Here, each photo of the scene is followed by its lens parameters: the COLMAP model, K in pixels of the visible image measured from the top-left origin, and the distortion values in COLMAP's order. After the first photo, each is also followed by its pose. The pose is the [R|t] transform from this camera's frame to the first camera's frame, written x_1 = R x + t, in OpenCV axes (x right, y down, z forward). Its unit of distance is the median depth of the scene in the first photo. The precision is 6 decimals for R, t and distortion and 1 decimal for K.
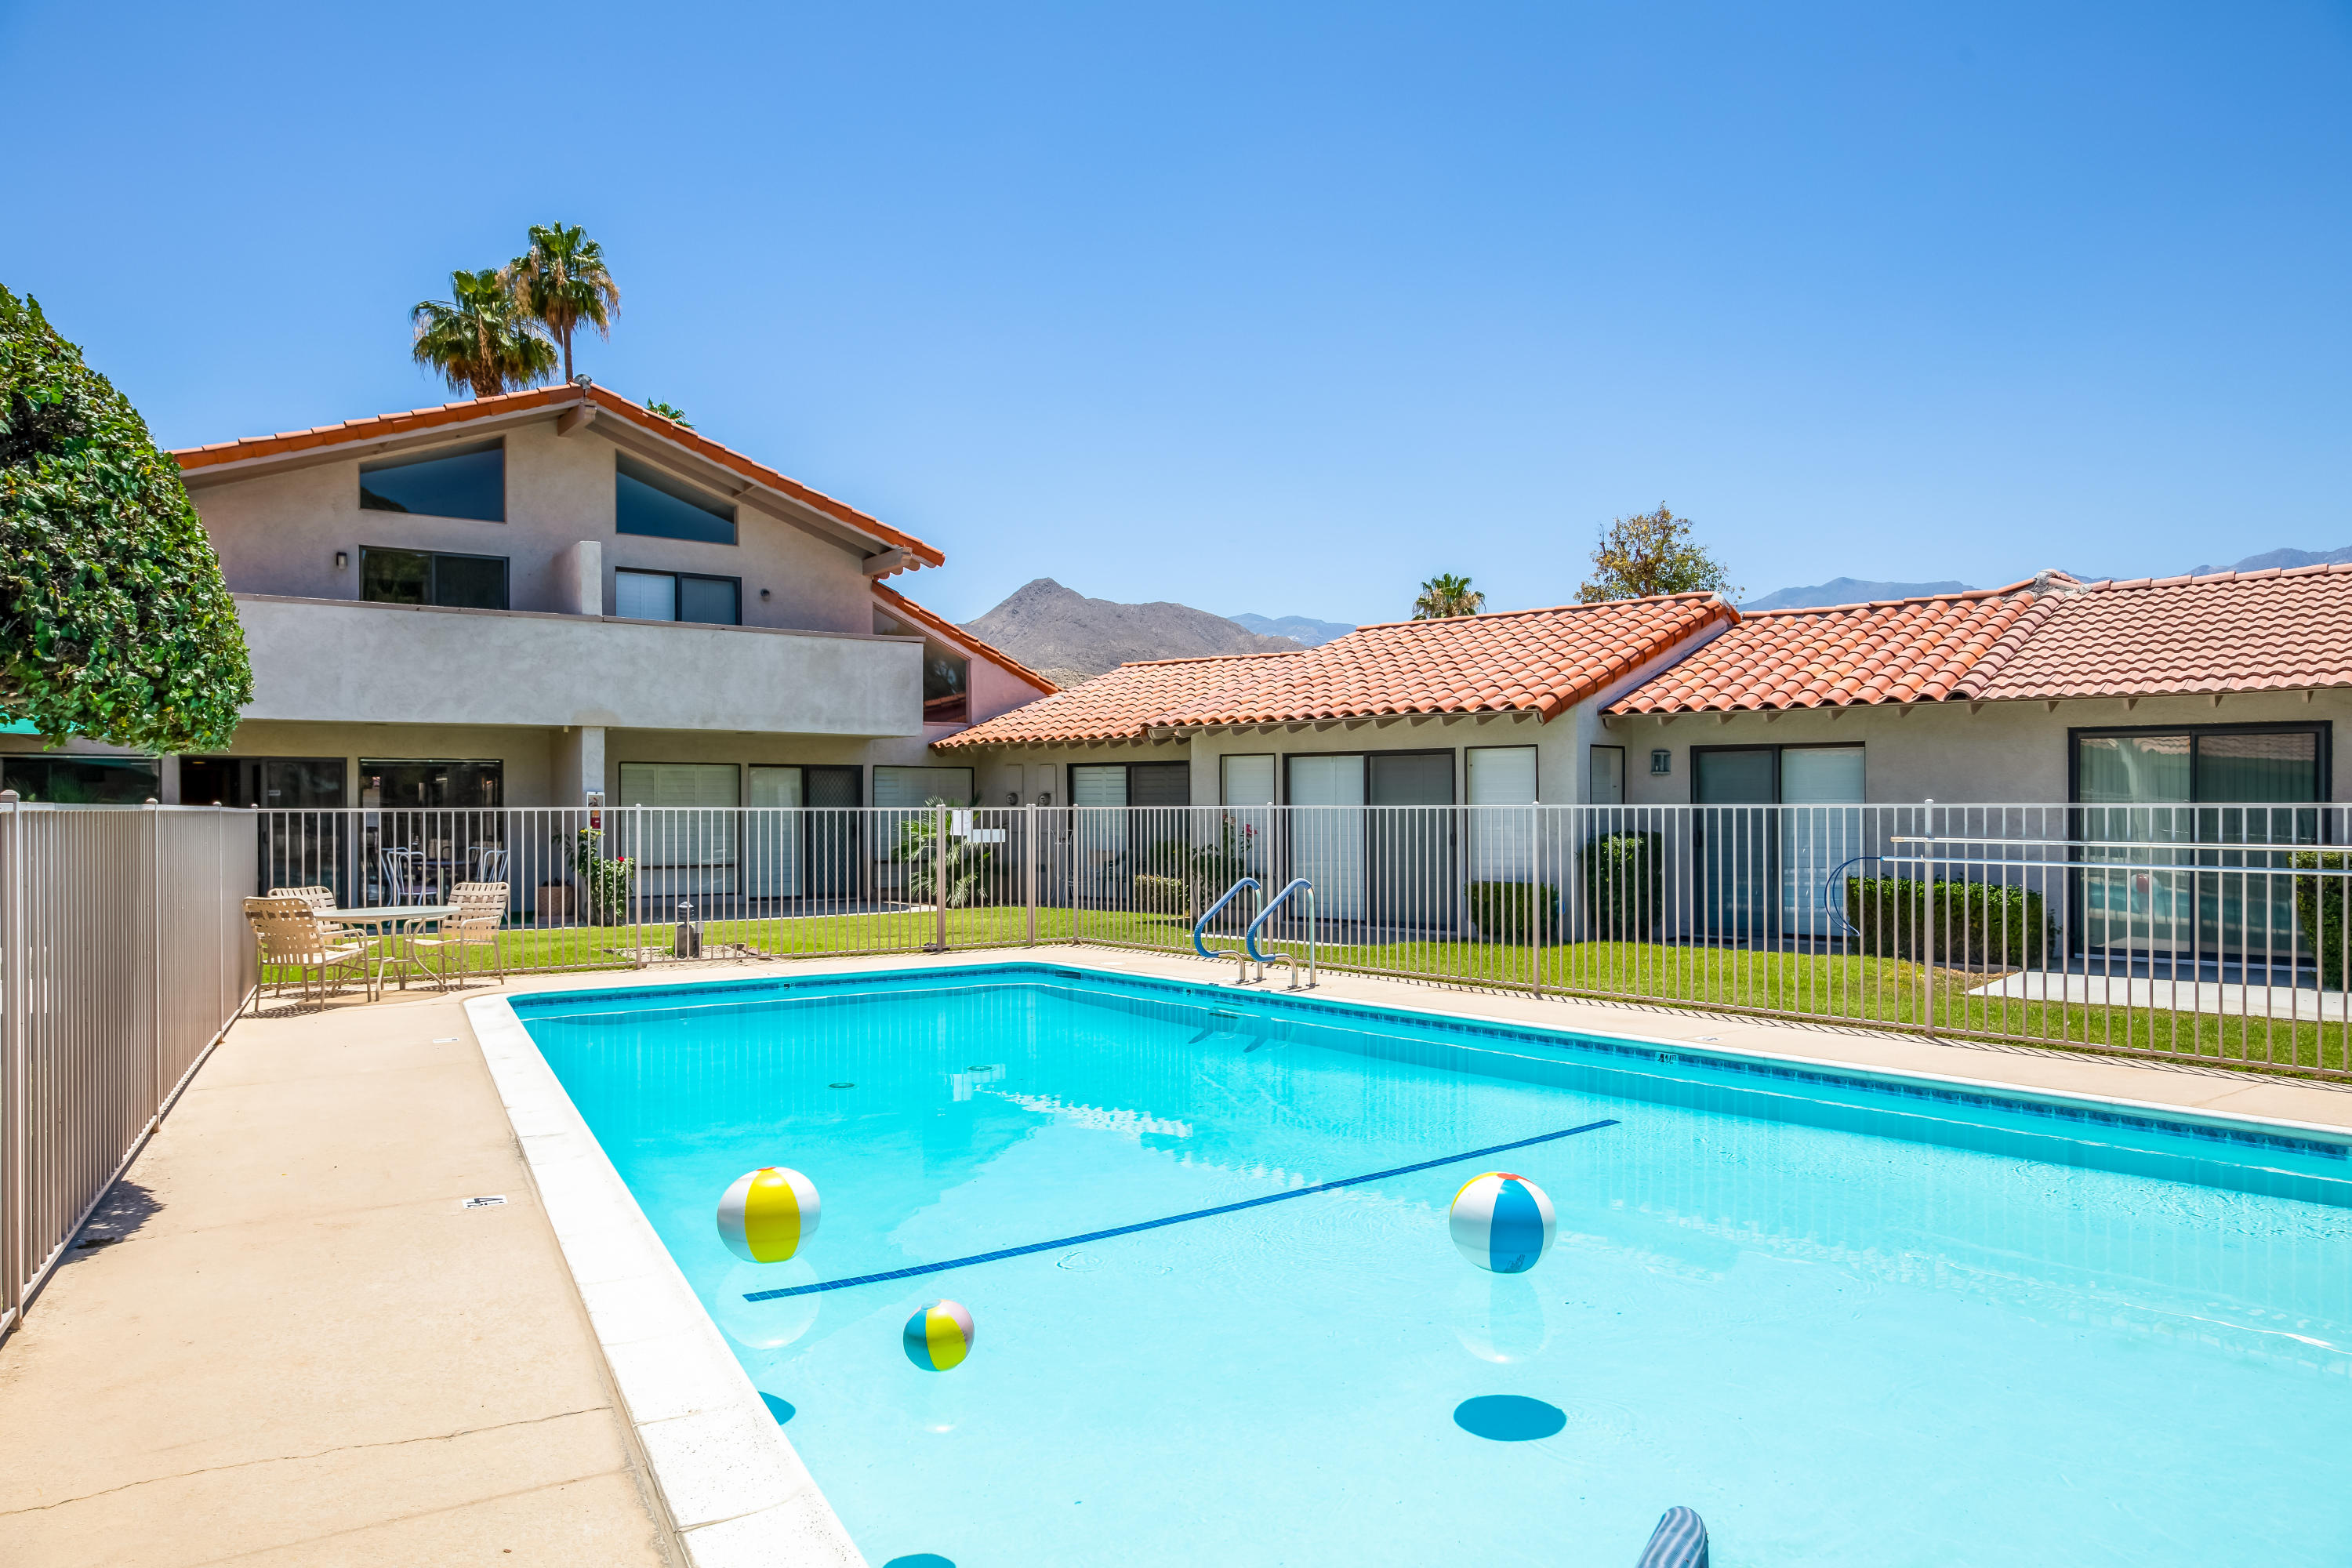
lens RADIAL K [[1727.7, 0, 1177.6], [0, 1727.7, 826.9], [0, 0, 1]] dist [0.006768, 0.001130]
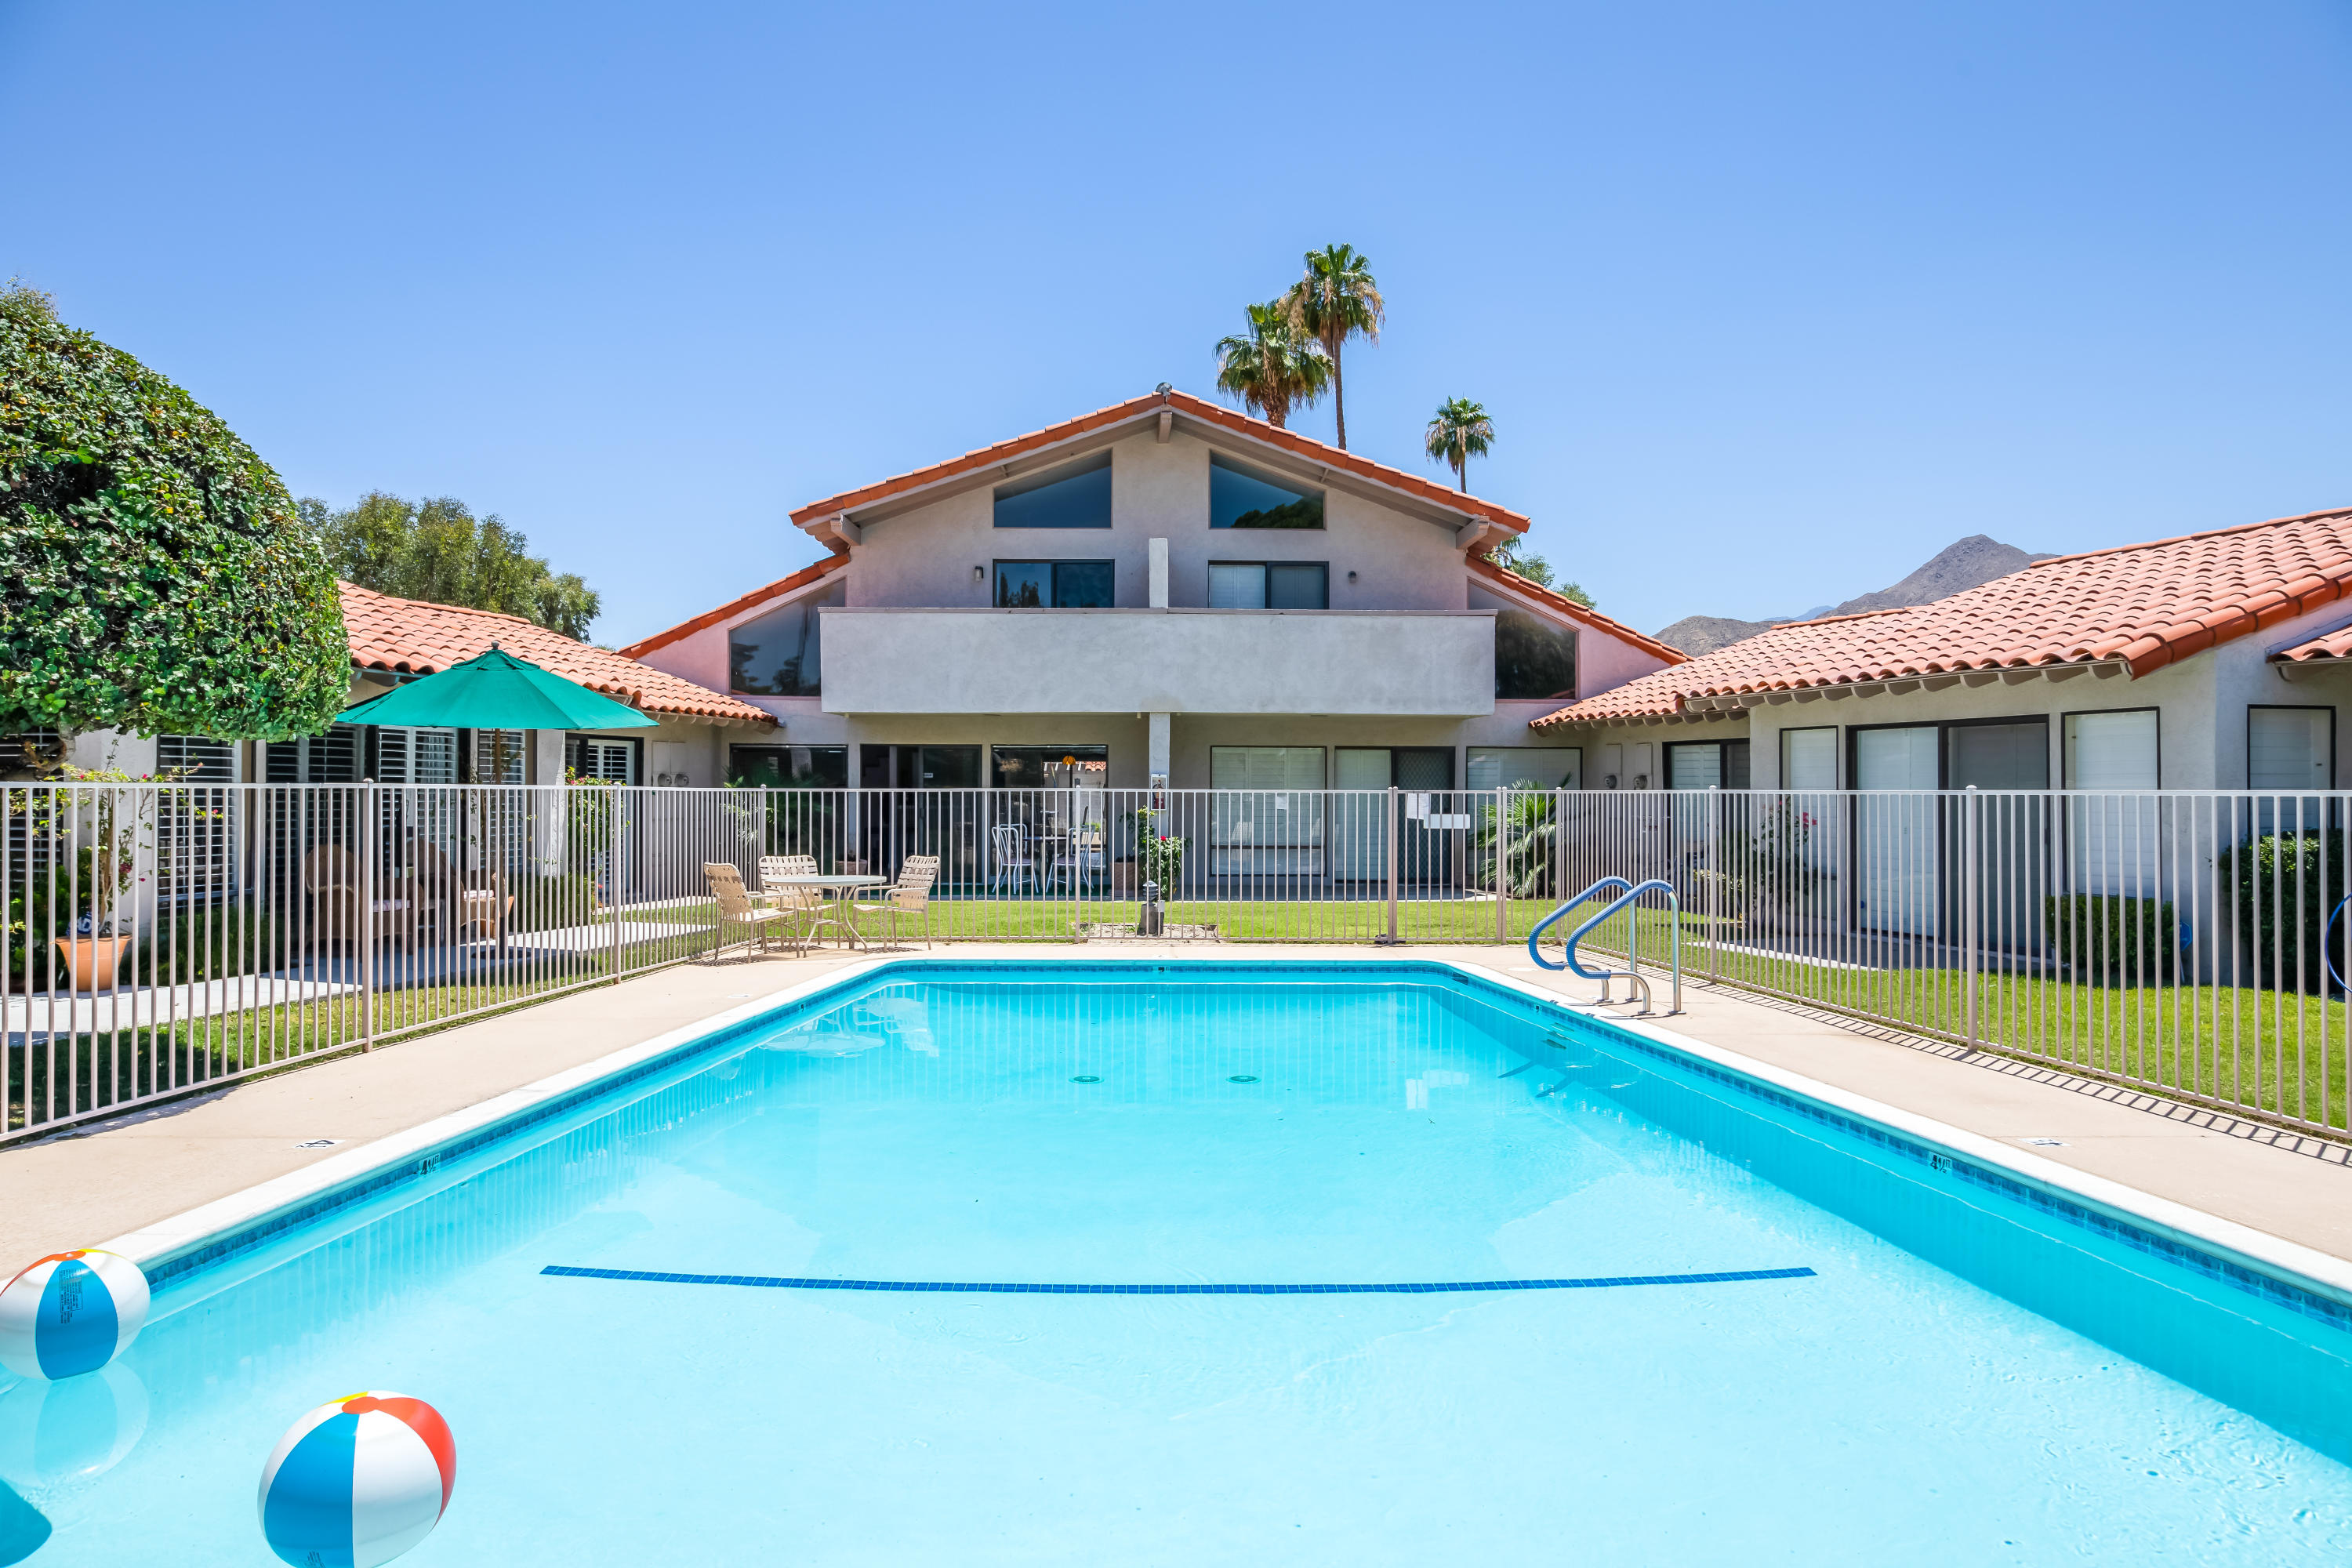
lens RADIAL K [[1657.5, 0, 1176.0], [0, 1657.5, 784.0], [0, 0, 1]] dist [0.002250, -0.000109]
pose [[0.805478, 0.002381, -0.592620, 0.268193], [-0.011548, 0.999865, -0.011679, -0.002516], [0.592513, 0.016250, 0.805397, 0.185024]]
